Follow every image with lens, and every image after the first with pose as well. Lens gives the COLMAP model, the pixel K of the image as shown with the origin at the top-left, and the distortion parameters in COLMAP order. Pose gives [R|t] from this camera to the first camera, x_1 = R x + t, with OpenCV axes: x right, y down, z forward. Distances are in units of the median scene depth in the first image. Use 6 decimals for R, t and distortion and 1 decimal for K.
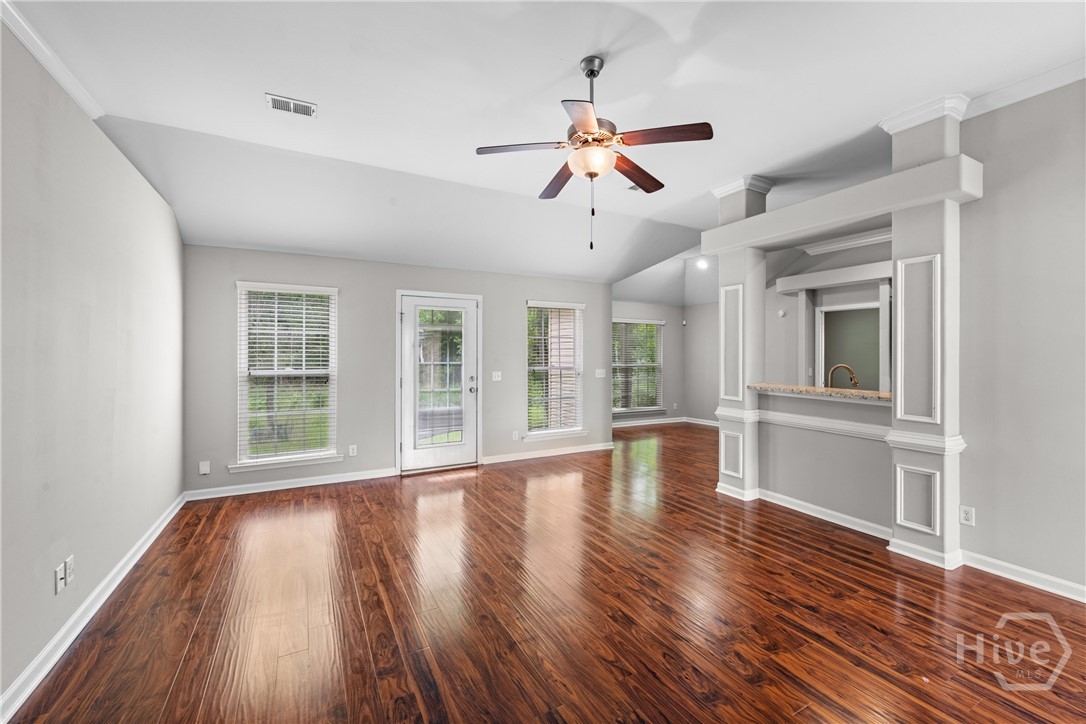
lens RADIAL K [[448.6, 0, 549.0], [0, 448.6, 360.1], [0, 0, 1]] dist [0.006024, -0.001077]
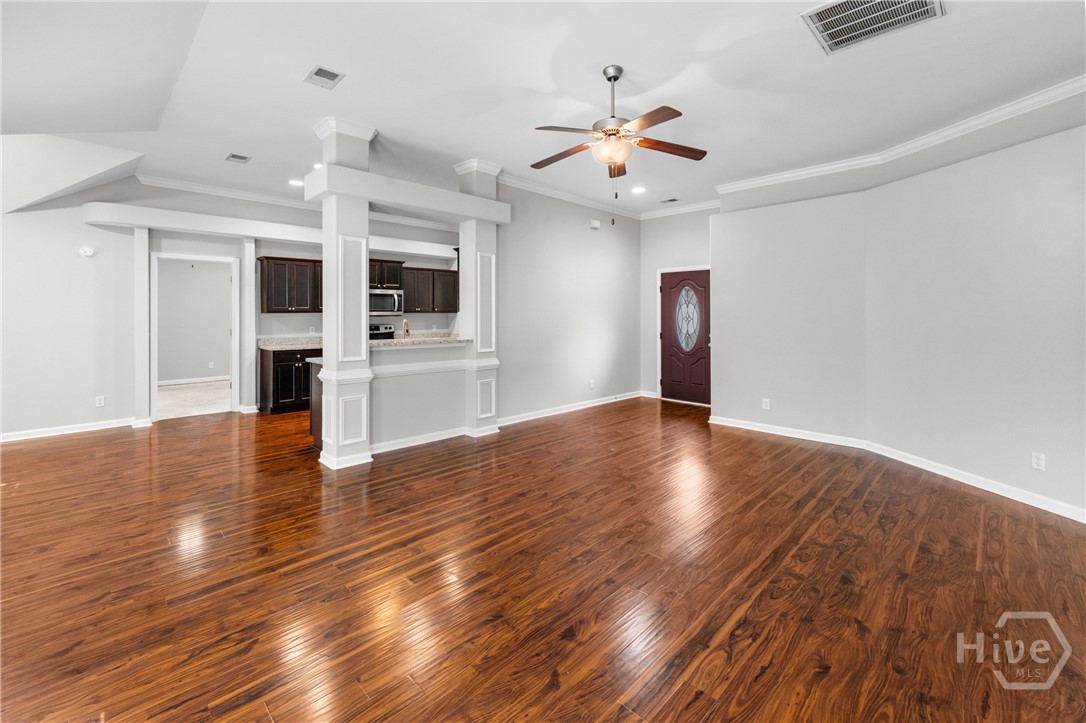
lens RADIAL K [[448.6, 0, 553.8], [0, 448.6, 307.2], [0, 0, 1]] dist [0.006024, -0.001077]
pose [[-0.287968, 0.009063, 0.957597, -0.574840], [0.011939, 0.999911, -0.005873, -0.010041], [-0.957565, 0.009741, -0.288051, 0.844793]]
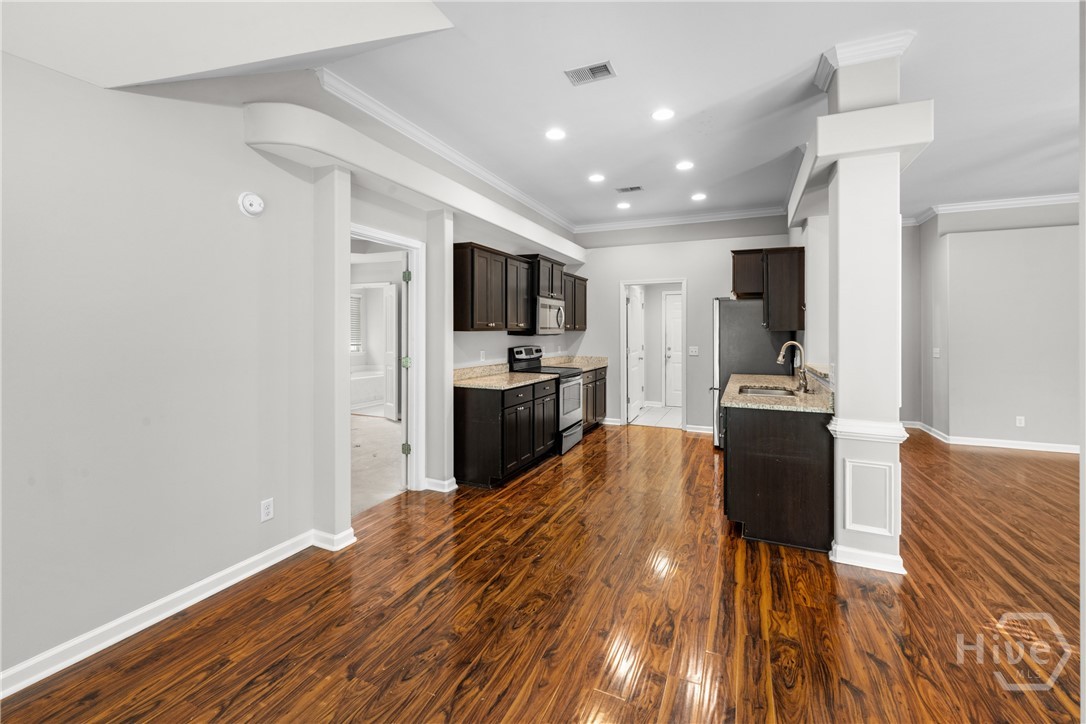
lens RADIAL K [[448.6, 0, 555.9], [0, 448.6, 325.4], [0, 0, 1]] dist [0.006024, -0.001077]
pose [[-0.605536, 0.006055, 0.795795, 0.187070], [0.007617, 0.999969, -0.001813, -0.018543], [-0.795781, 0.004964, -0.605564, 1.678350]]
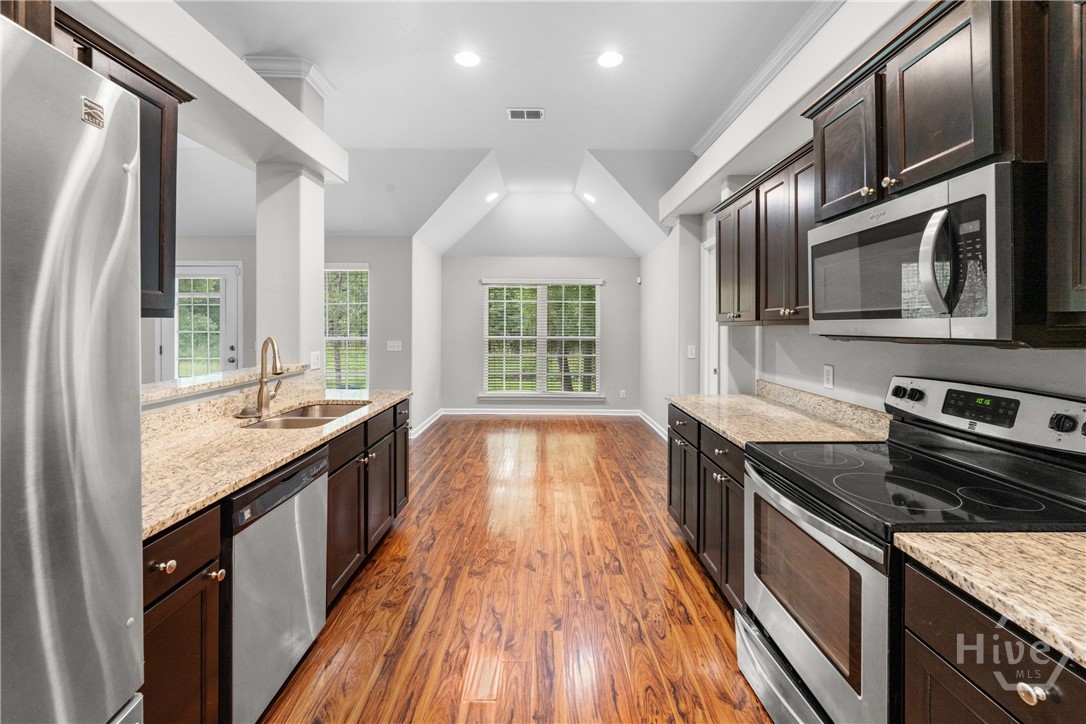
lens RADIAL K [[448.6, 0, 537.8], [0, 448.6, 325.4], [0, 0, 1]] dist [0.006024, -0.001077]
pose [[0.860796, 0.000950, -0.508950, 1.086222], [-0.008646, 0.999881, -0.012758, 0.000298], [0.508877, 0.015382, 0.860702, 0.583985]]
